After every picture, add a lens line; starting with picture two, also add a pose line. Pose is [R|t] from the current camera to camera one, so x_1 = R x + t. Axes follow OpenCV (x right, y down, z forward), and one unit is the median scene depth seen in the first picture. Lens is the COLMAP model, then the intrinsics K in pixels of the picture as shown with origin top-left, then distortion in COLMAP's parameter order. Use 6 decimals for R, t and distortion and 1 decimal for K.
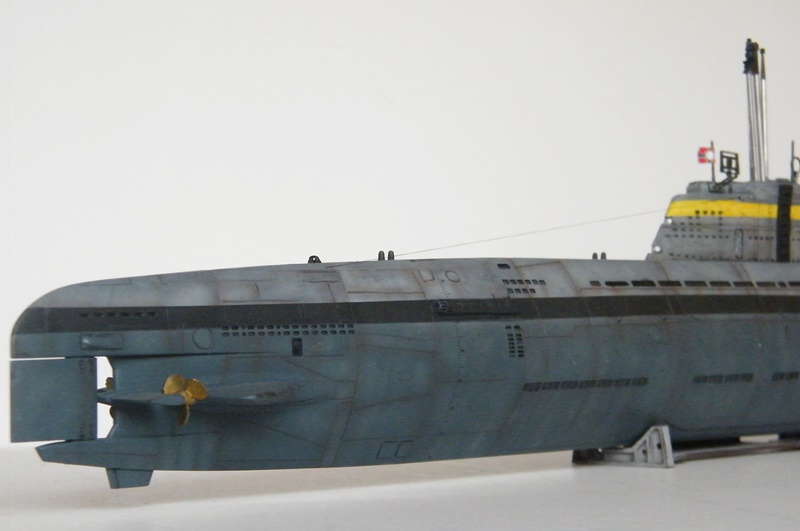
lens RADIAL K [[1952.3, 0, 400.0], [0, 1952.3, 267.2], [0, 0, 1]] dist [0.282889, 0.000000]
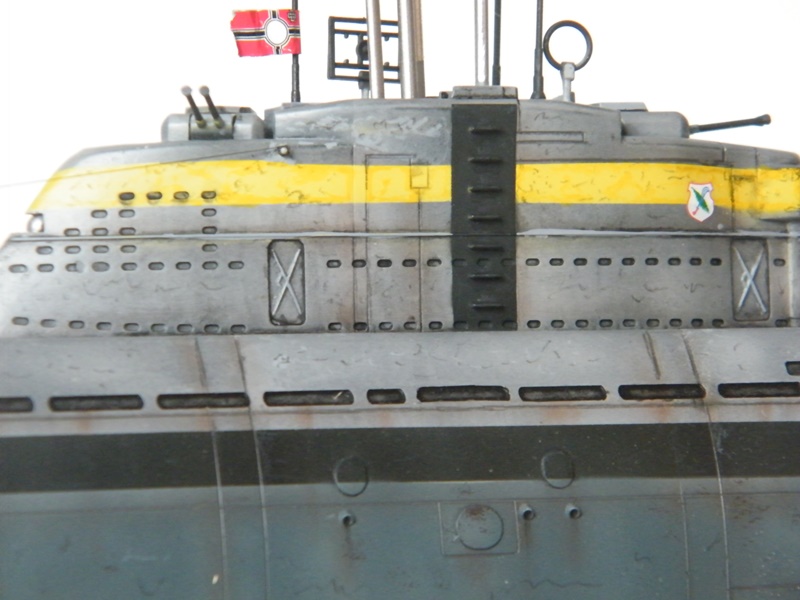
lens RADIAL K [[3702.1, 0, 399.3], [0, 3702.1, 302.4], [0, 0, 1]] dist [0.977862, 0.000000]
pose [[0.879128, -0.033685, -0.475394, 0.501179], [0.028999, 0.999432, -0.017191, 0.003557], [0.475703, 0.001327, 0.879605, 0.433171]]
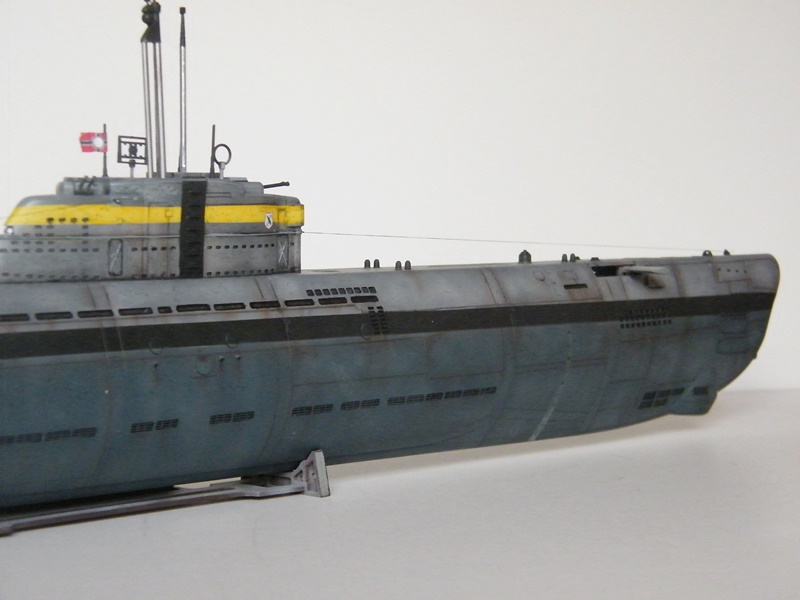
lens RADIAL K [[1871.1, 0, 401.0], [0, 1871.1, 298.1], [0, 0, 1]] dist [0.108157, 0.000000]
pose [[0.997378, 0.029451, -0.066101, 0.339516], [-0.022324, 0.994107, 0.106080, -0.079235], [0.068836, -0.104327, 0.992158, 0.246383]]
